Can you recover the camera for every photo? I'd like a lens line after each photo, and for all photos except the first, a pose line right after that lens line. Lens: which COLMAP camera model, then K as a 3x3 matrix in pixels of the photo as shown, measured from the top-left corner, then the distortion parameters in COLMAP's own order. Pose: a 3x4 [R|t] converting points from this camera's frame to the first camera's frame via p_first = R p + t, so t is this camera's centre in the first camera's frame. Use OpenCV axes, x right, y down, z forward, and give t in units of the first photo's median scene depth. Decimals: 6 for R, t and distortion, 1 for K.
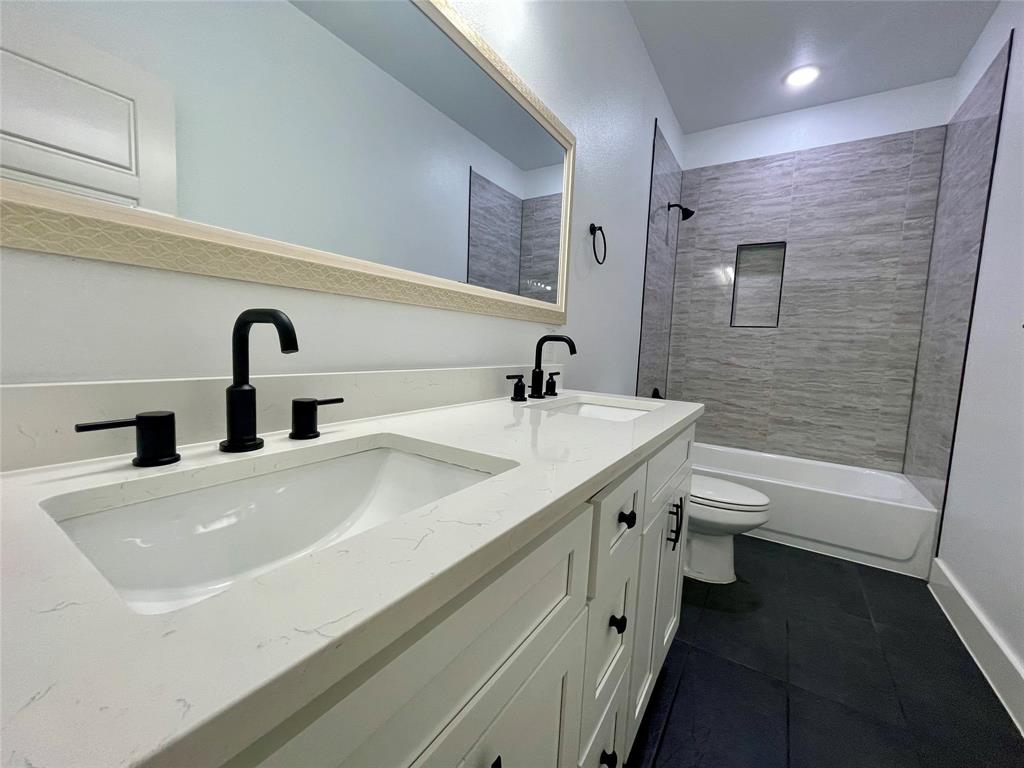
lens RADIAL K [[413.8, 0, 510.2], [0, 413.8, 382.2], [0, 0, 1]] dist [-0.001570, -0.000110]
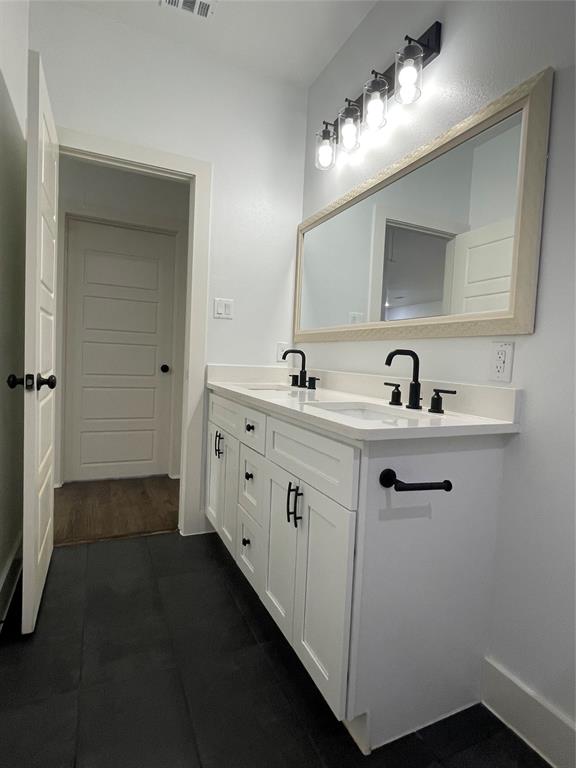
lens RADIAL K [[404.5, 0, 282.7], [0, 404.5, 386.7], [0, 0, 1]] dist [0.005364, 0.001843]
pose [[-0.532505, 0.009657, -0.846372, 1.208323], [-0.133014, 0.986556, 0.094944, -0.077699], [0.835910, 0.163137, -0.524062, 1.327254]]
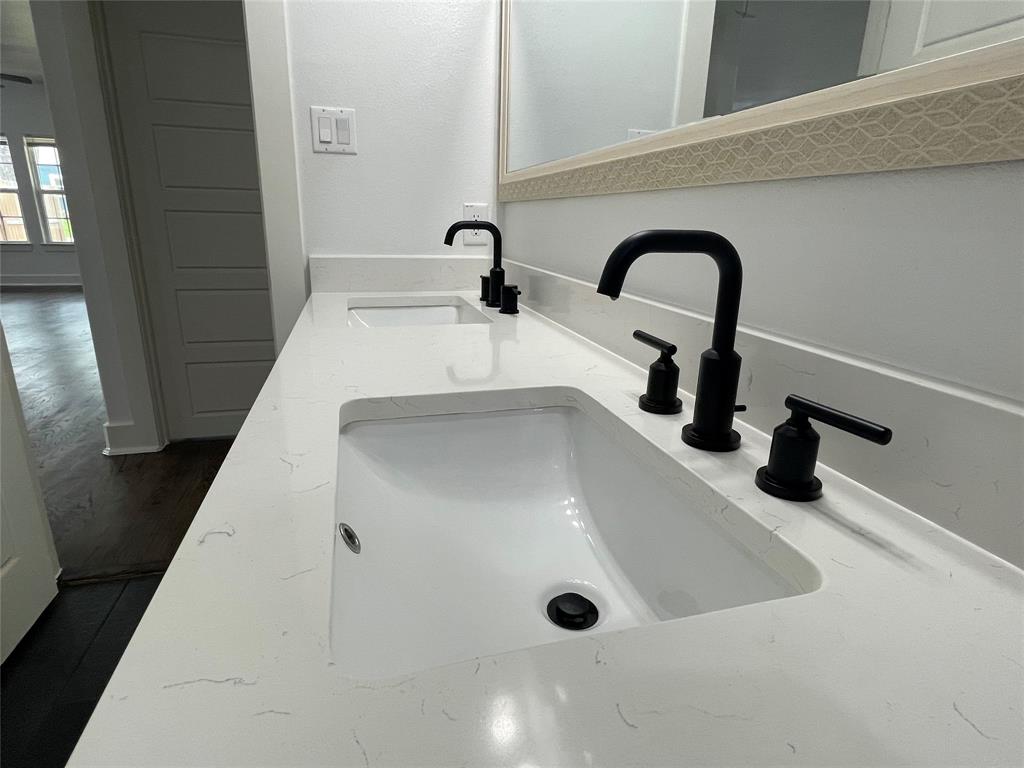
lens RADIAL K [[539.3, 0, 504.3], [0, 539.3, 376.3], [0, 0, 1]] dist [0.005364, 0.001843]
pose [[-0.658247, 0.173283, -0.732587, 0.476393], [-0.104063, 0.942859, 0.316524, -0.126766], [0.745575, 0.284586, -0.602602, 1.173808]]
